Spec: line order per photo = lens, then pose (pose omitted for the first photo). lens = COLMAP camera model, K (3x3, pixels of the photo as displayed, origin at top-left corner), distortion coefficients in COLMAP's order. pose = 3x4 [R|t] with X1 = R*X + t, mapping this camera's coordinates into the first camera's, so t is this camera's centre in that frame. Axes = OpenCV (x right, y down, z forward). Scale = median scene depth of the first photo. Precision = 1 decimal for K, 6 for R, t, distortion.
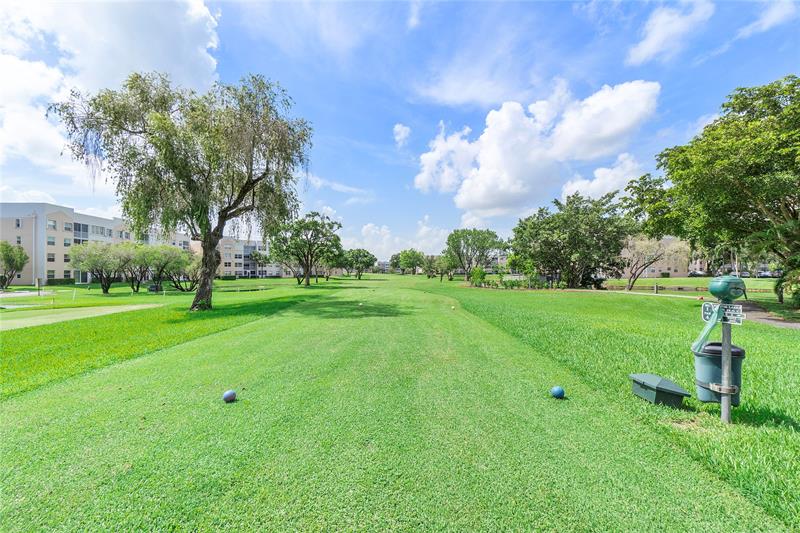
lens RADIAL K [[353.3, 0, 401.9], [0, 353.3, 268.7], [0, 0, 1]] dist [0.000132, 0.000062]
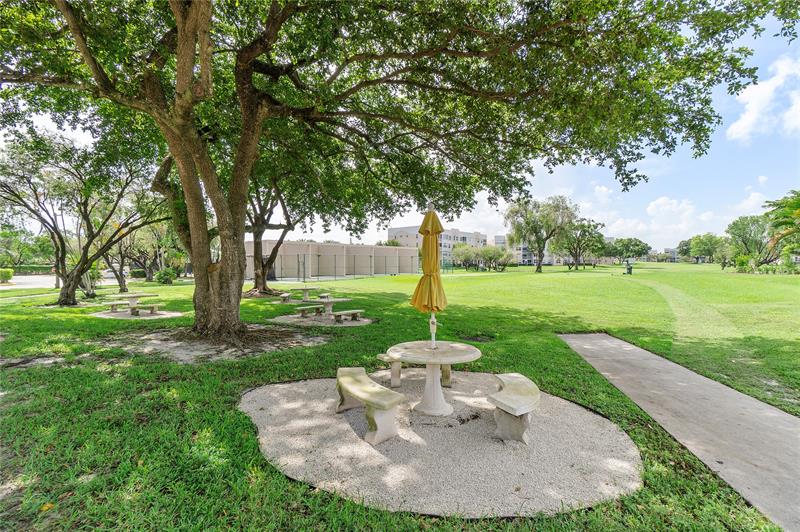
lens RADIAL K [[353.3, 0, 400.9], [0, 353.3, 265.9], [0, 0, 1]] dist [0.000132, 0.000062]
pose [[0.753611, 0.008426, -0.657267, 0.097947], [0.006740, 0.999766, 0.020545, -0.001605], [0.657286, -0.019913, 0.753378, -0.392348]]
